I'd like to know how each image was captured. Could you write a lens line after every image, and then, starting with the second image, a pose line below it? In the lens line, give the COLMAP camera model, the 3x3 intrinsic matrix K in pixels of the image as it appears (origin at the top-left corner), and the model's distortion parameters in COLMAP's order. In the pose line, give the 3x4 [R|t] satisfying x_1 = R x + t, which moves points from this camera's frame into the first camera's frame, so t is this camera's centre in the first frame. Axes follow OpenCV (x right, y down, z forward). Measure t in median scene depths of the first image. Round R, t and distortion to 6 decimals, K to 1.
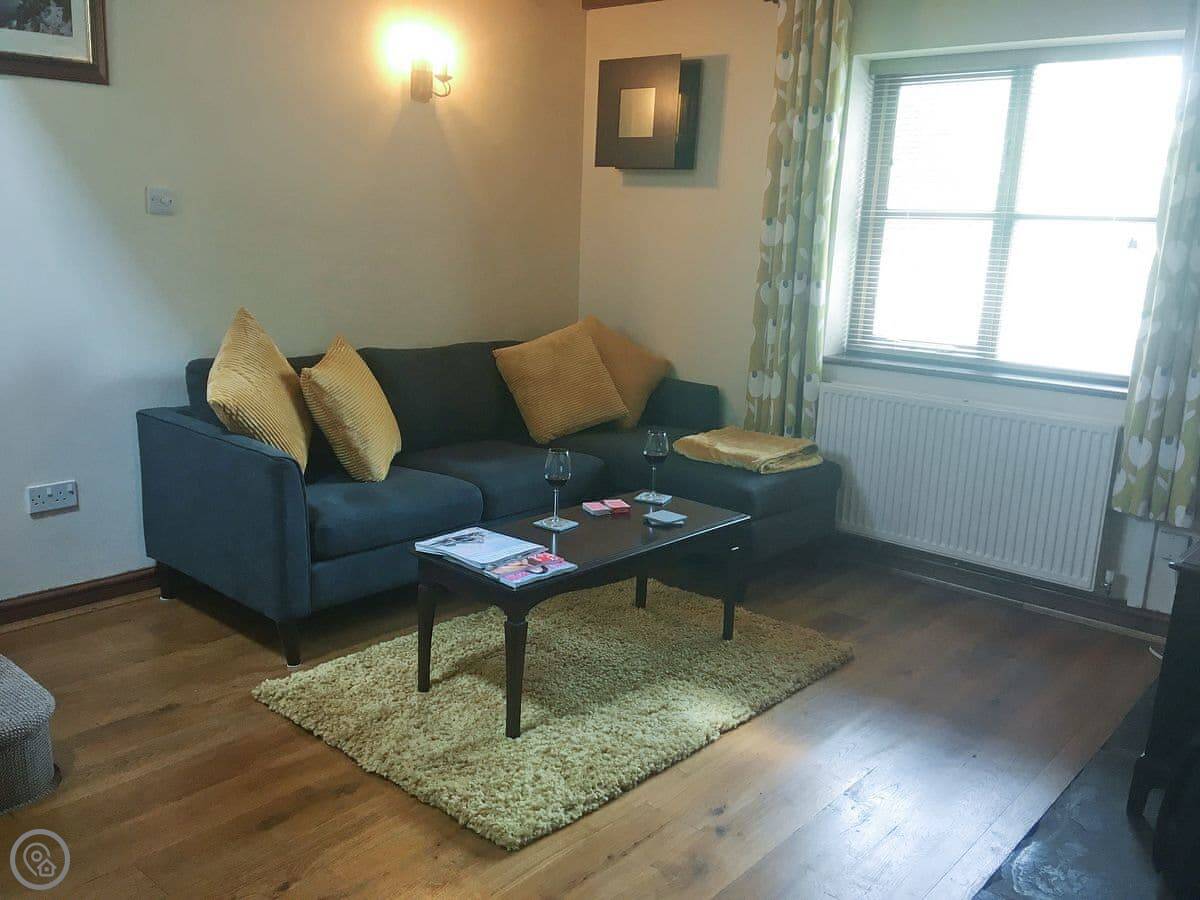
lens RADIAL K [[1019.7, 0, 600.0], [0, 1019.7, 450.0], [0, 0, 1]] dist [0.047770, -0.005761]
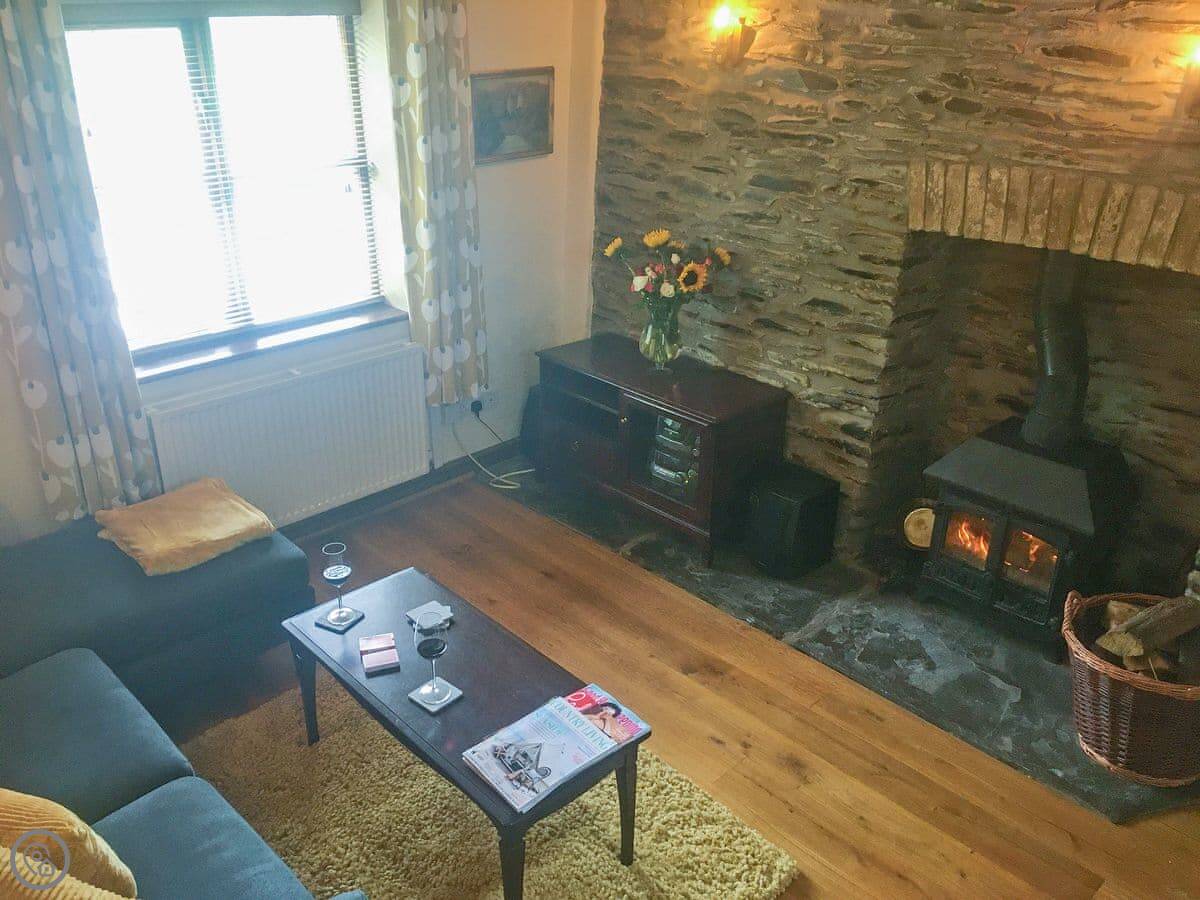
lens RADIAL K [[1019.7, 0, 600.0], [0, 1019.7, 450.0], [0, 0, 1]] dist [0.047770, -0.005761]
pose [[0.103901, -0.452770, 0.885553, -0.693780], [0.210372, 0.880232, 0.425366, -0.441200], [-0.972085, 0.142099, 0.186707, 0.676837]]
